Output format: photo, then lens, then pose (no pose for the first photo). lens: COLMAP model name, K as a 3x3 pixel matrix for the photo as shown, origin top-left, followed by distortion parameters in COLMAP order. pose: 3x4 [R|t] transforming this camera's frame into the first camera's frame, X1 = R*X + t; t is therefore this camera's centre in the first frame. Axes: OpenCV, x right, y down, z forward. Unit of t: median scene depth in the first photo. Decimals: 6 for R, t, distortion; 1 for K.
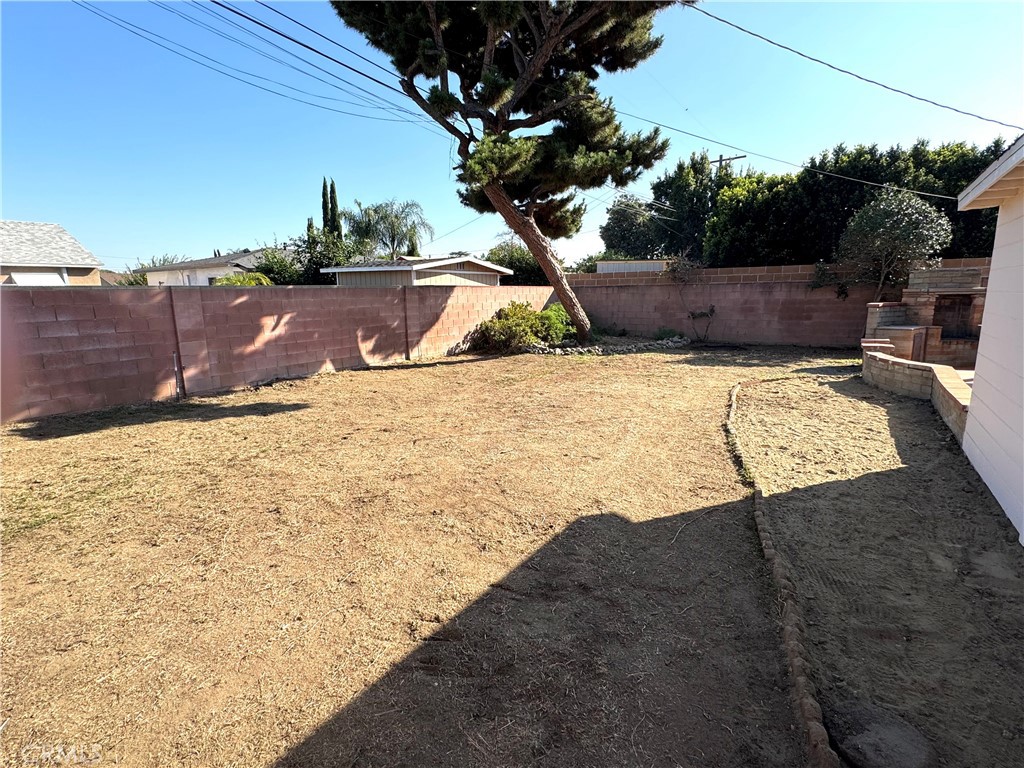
lens RADIAL K [[508.0, 0, 511.7], [0, 508.0, 382.0], [0, 0, 1]] dist [-0.000088, 0.000250]
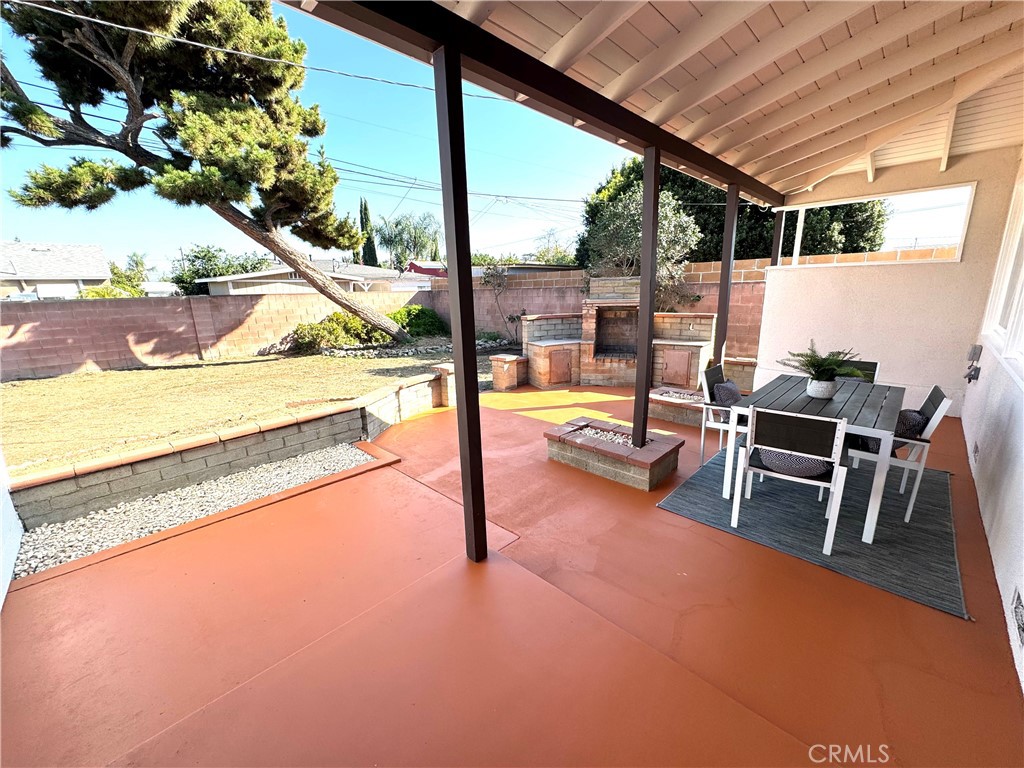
lens RADIAL K [[408.4, 0, 517.4], [0, 408.4, 385.6], [0, 0, 1]] dist [-0.000804, 0.000136]
pose [[0.982528, 0.034123, -0.182961, 0.686570], [-0.022485, 0.997612, 0.065311, -0.062105], [0.184753, -0.060056, 0.980948, 0.208309]]
